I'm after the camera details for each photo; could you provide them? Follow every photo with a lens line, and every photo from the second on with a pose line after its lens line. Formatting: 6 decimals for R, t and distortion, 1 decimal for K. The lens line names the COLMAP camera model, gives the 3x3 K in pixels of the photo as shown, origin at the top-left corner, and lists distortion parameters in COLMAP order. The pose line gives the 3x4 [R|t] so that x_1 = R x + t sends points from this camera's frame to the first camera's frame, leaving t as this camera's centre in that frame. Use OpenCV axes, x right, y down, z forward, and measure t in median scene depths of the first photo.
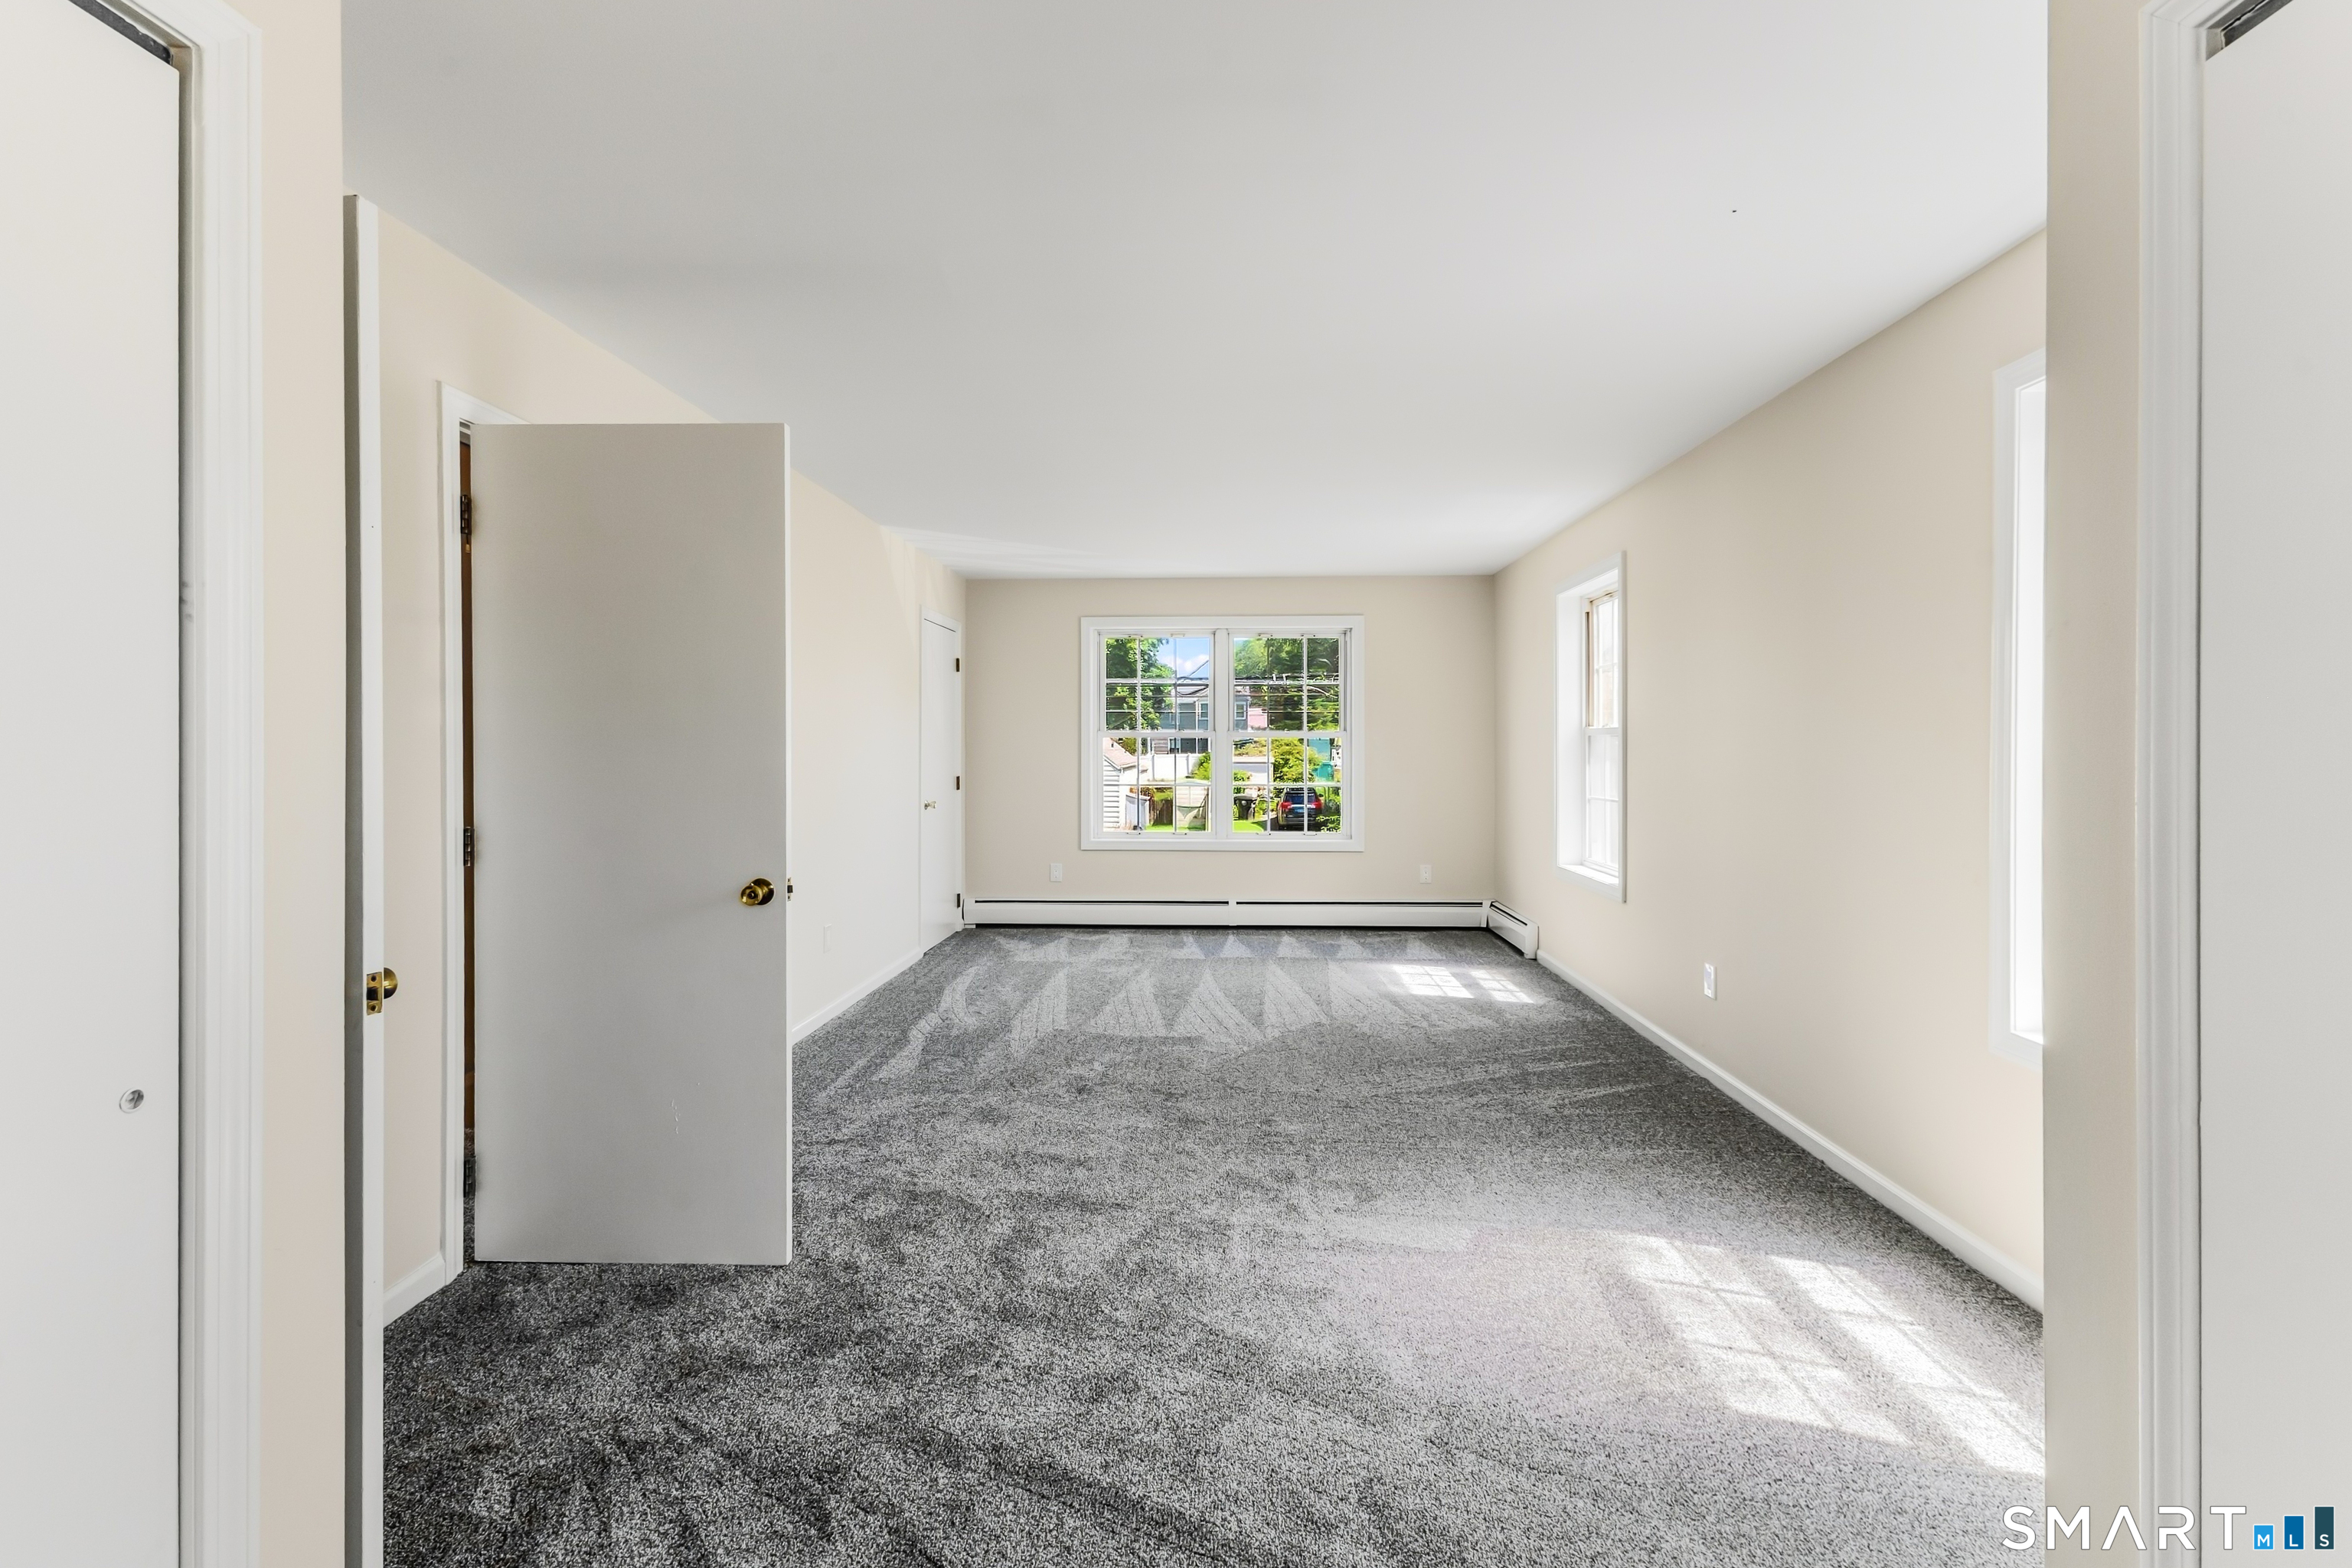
lens RADIAL K [[1028.2, 0, 1177.5], [0, 1028.2, 761.1], [0, 0, 1]] dist [0.005733, -0.000024]
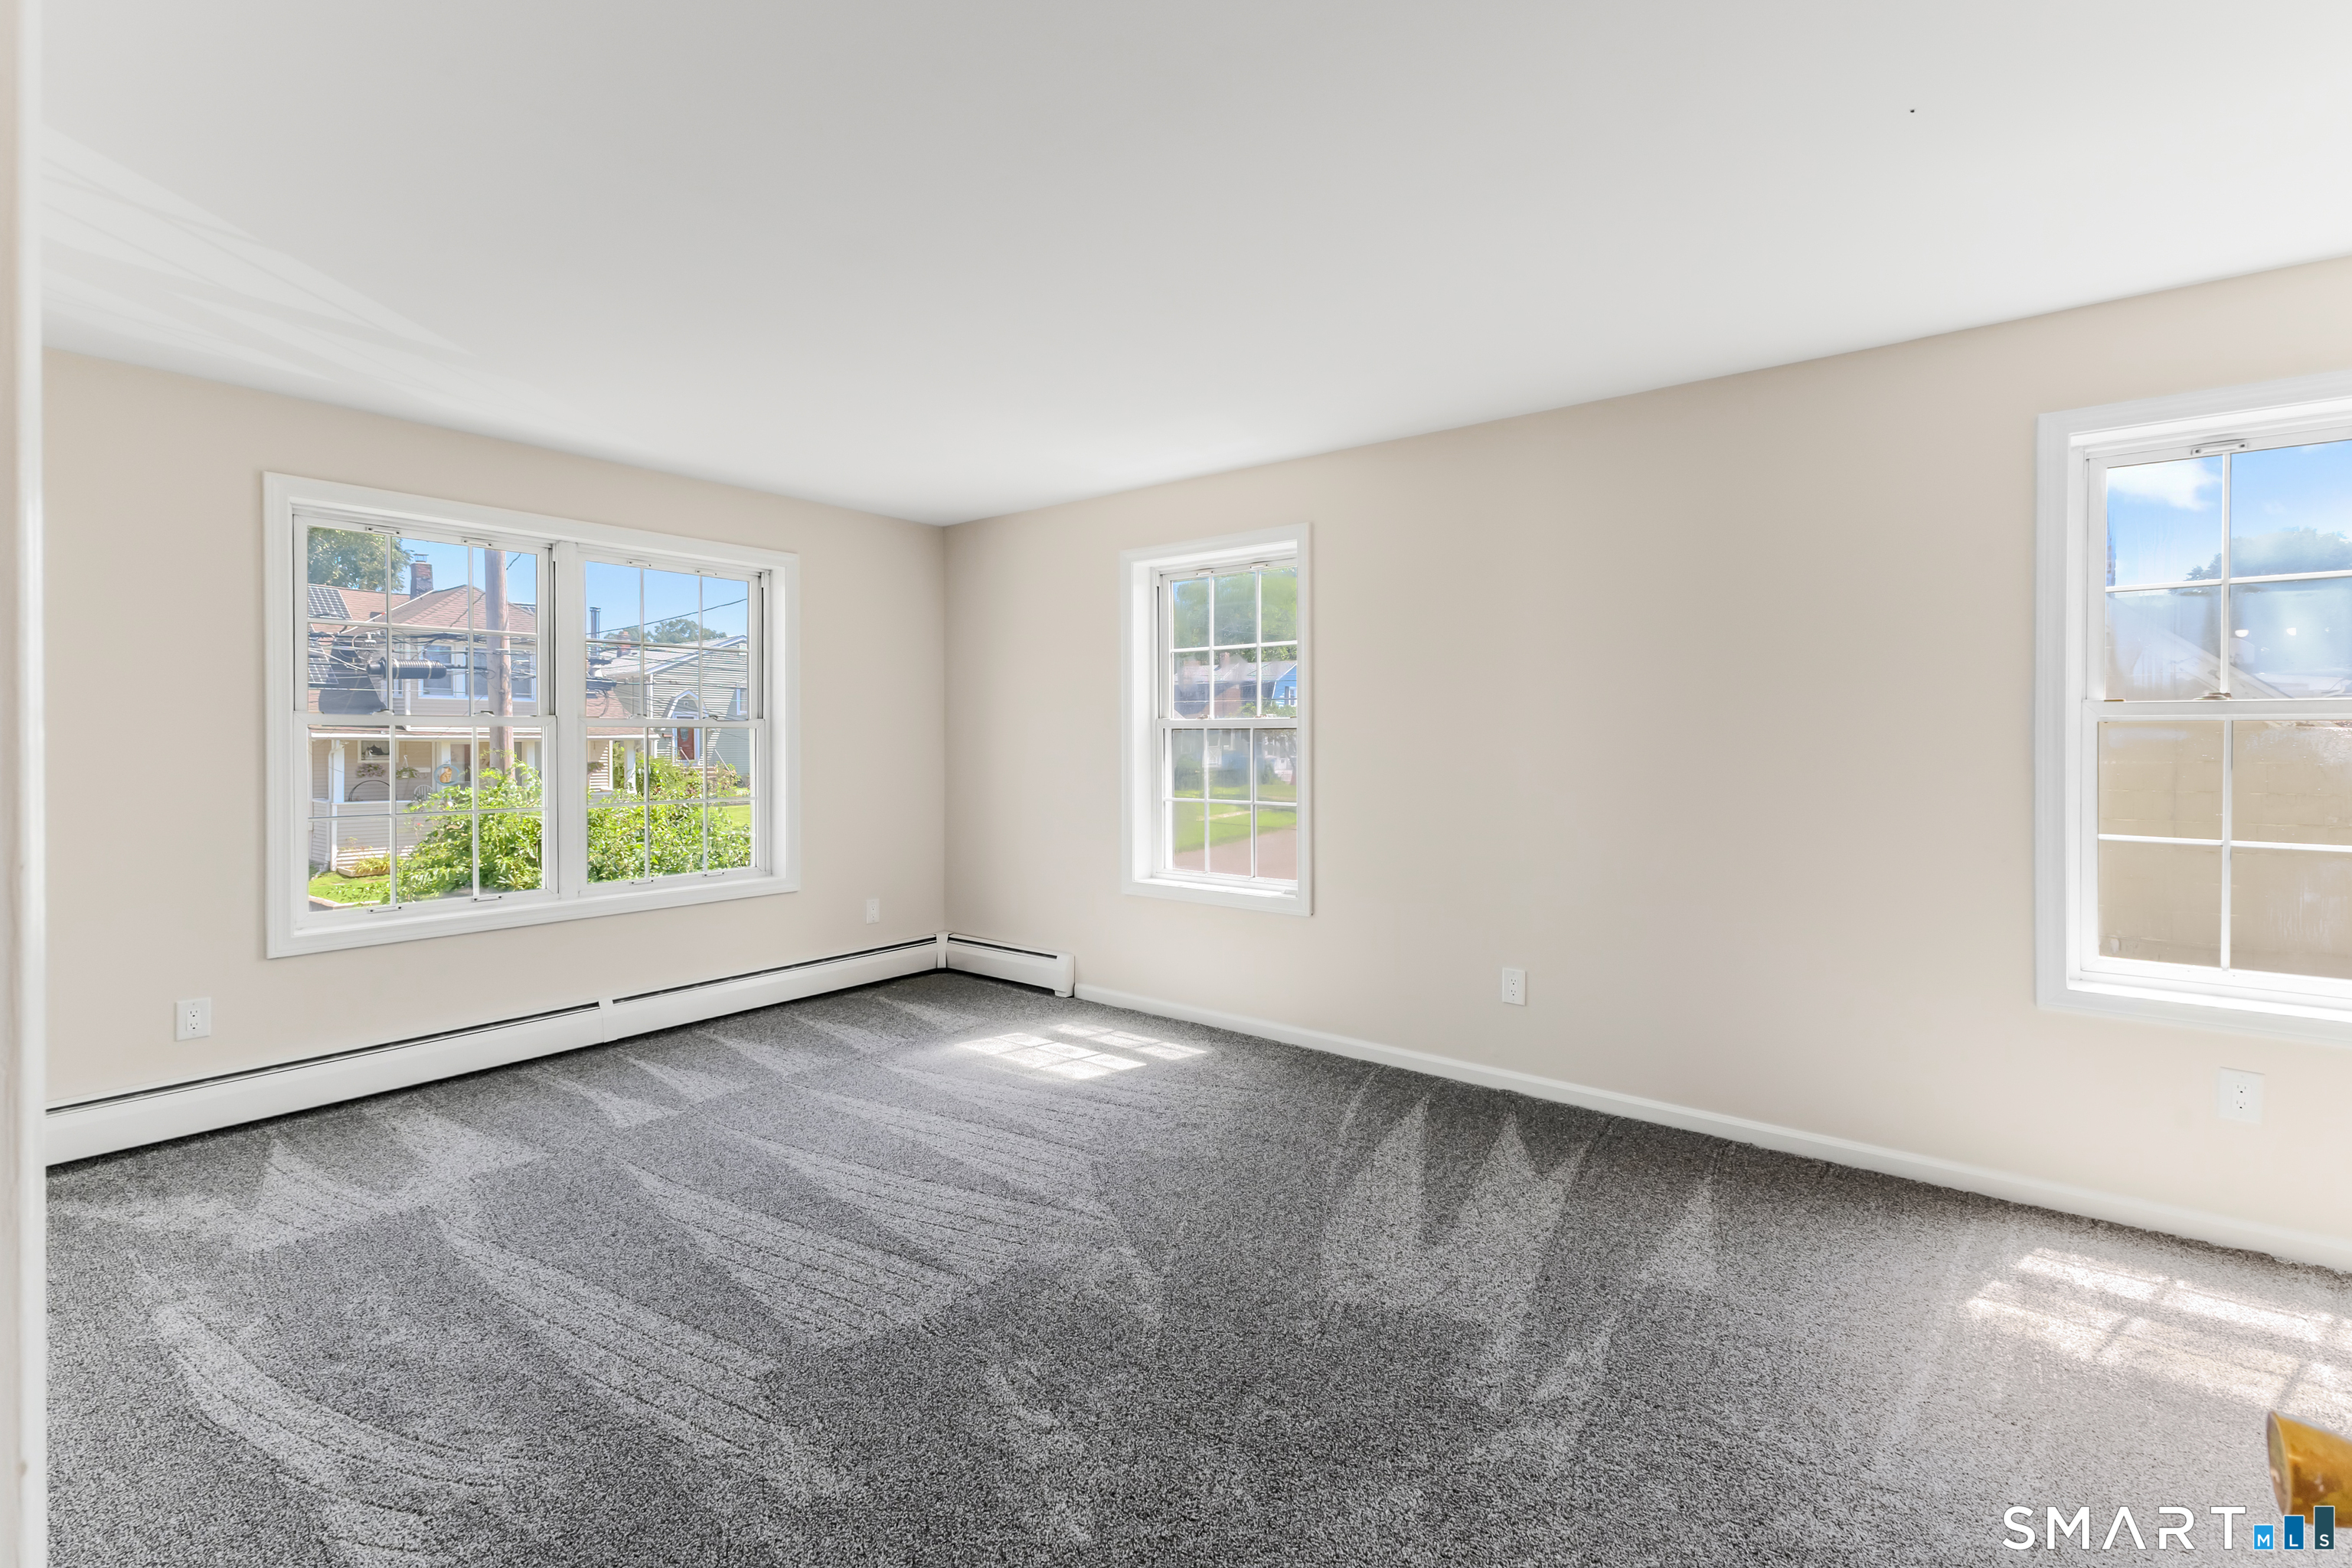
lens RADIAL K [[1028.2, 0, 1162.5], [0, 1028.2, 772.8], [0, 0, 1]] dist [0.005733, -0.000024]
pose [[0.589782, -0.026419, 0.807130, -0.432544], [0.013189, 0.999647, 0.023083, -0.011224], [-0.807455, -0.002968, 0.589922, 0.693176]]
